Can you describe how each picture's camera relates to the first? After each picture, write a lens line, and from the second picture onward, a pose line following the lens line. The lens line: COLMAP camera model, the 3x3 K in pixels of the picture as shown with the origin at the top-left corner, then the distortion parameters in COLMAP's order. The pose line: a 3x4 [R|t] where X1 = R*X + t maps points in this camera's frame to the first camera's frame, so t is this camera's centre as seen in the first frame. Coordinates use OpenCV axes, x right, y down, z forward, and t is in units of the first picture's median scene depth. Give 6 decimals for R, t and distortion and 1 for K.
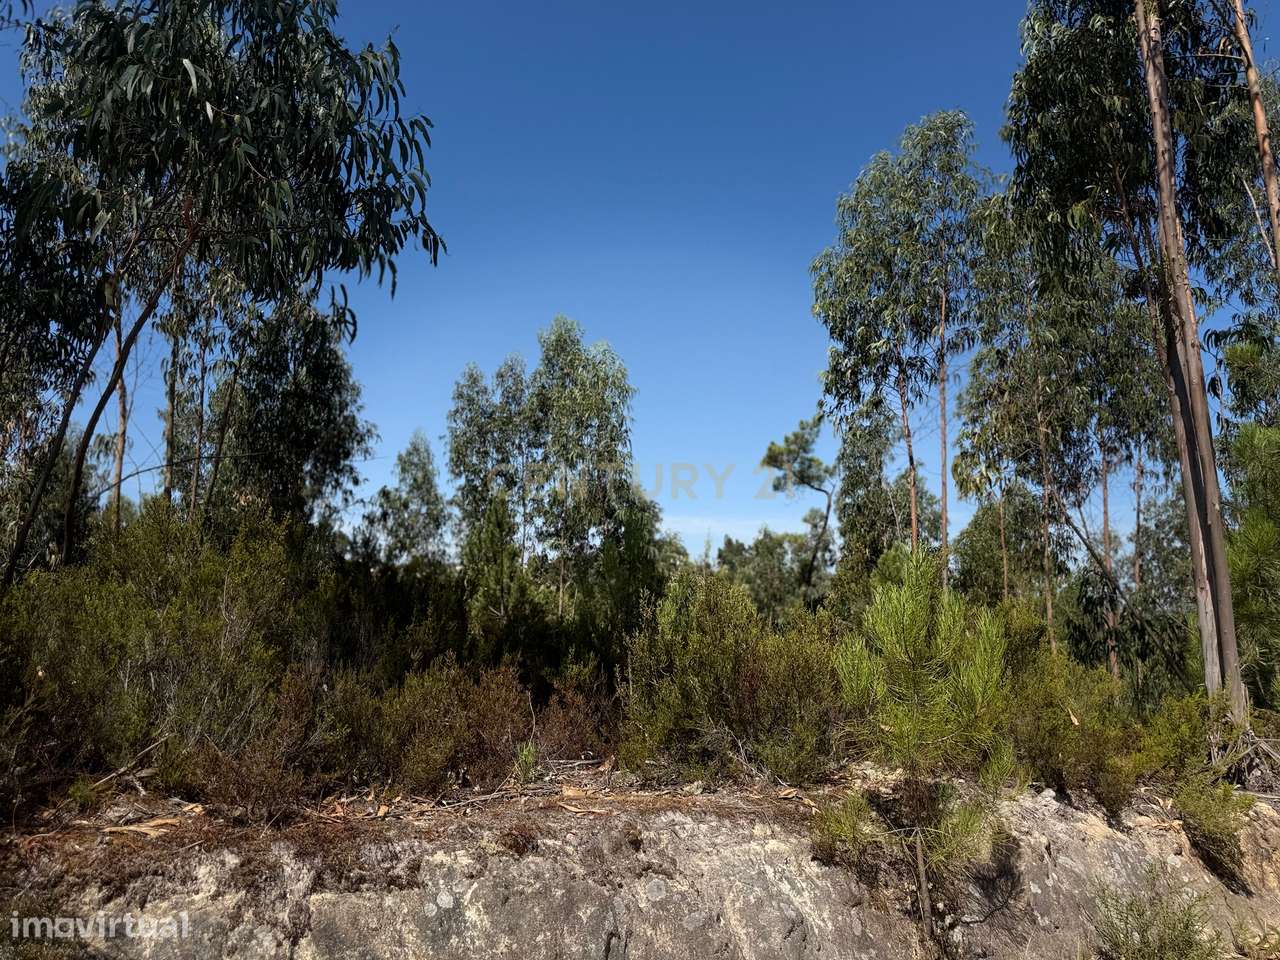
lens RADIAL K [[925.1, 0, 632.2], [0, 925.1, 483.3], [0, 0, 1]] dist [0.032759, 0.001193]
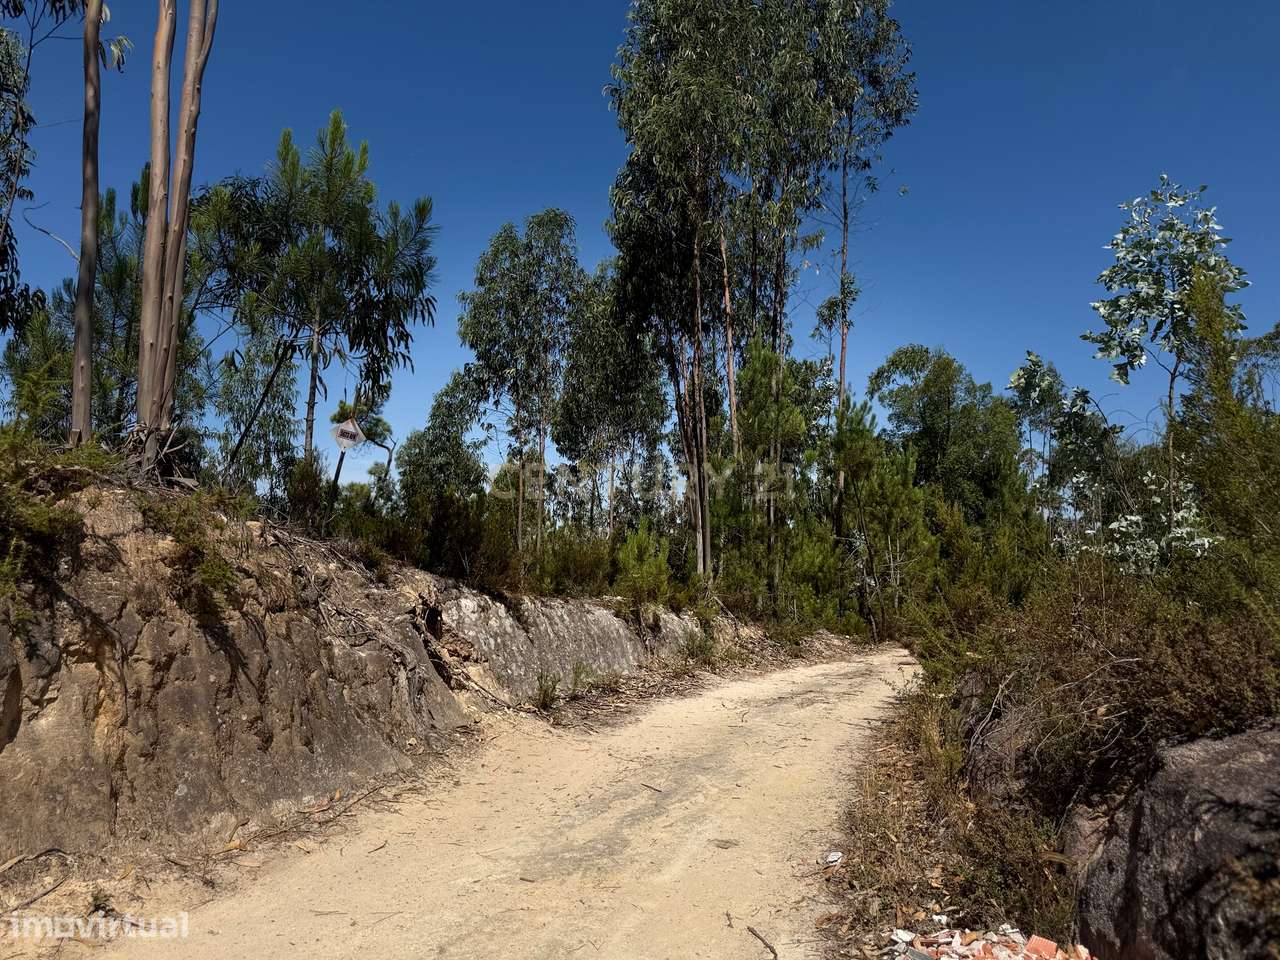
lens RADIAL K [[910.8, 0, 641.0], [0, 910.8, 505.7], [0, 0, 1]] dist [0.040657, -0.000738]
pose [[0.851893, 0.030014, 0.522855, -0.119410], [-0.073293, 0.995364, 0.062280, -0.013775], [-0.518562, -0.091378, 0.850143, -0.142329]]
